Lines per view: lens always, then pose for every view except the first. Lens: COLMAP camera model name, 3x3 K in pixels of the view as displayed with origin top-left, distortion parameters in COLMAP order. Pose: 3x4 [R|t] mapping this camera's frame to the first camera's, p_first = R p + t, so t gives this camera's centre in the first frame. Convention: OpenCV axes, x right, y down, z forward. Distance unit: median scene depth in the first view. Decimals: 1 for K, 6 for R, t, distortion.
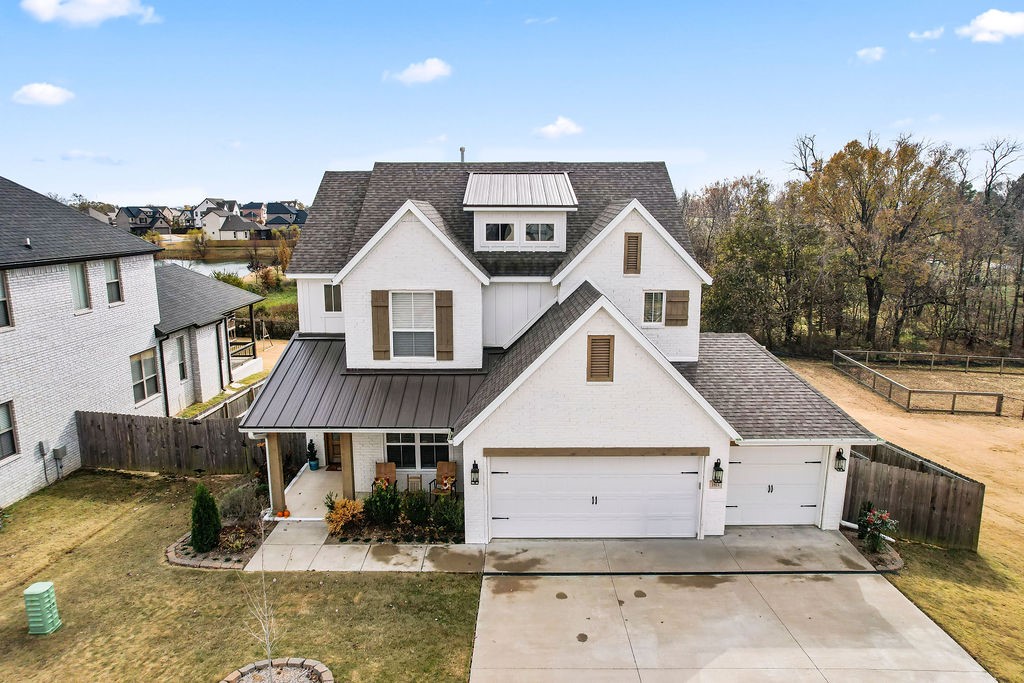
lens RADIAL K [[643.9, 0, 512.0], [0, 643.9, 341.5], [0, 0, 1]] dist [-0.032901, 0.000480]
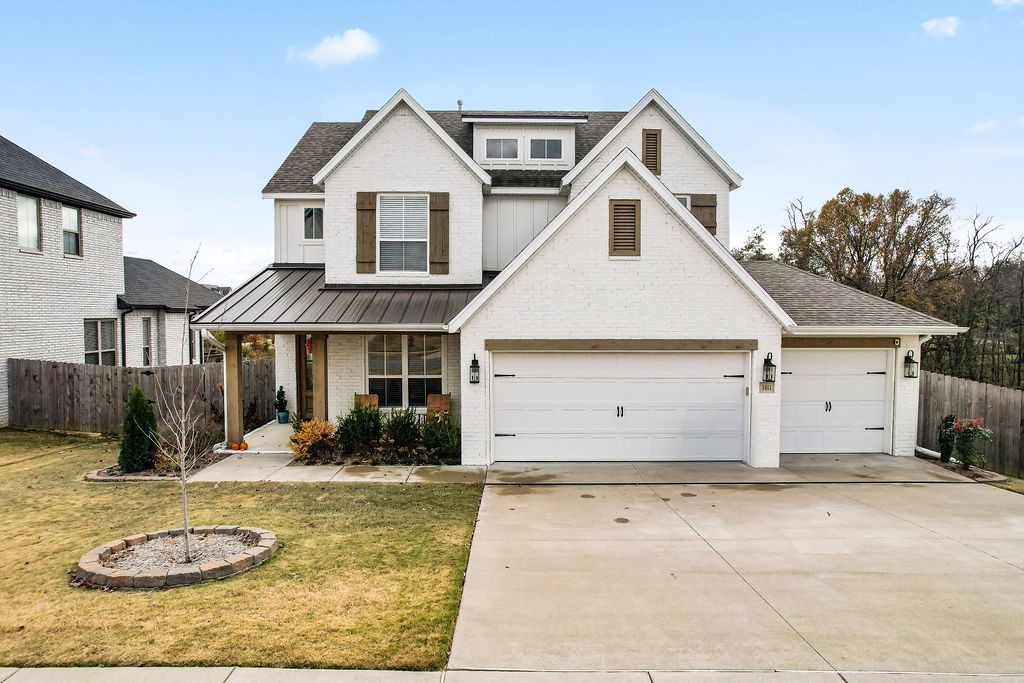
lens RADIAL K [[643.0, 0, 512.0], [0, 643.0, 341.5], [0, 0, 1]] dist [-0.051919, 0.038043]
pose [[0.999906, 0.000204, 0.013700, -0.018347], [0.001832, 0.988916, -0.148463, 0.249631], [-0.013579, 0.148474, 0.988823, 0.160373]]
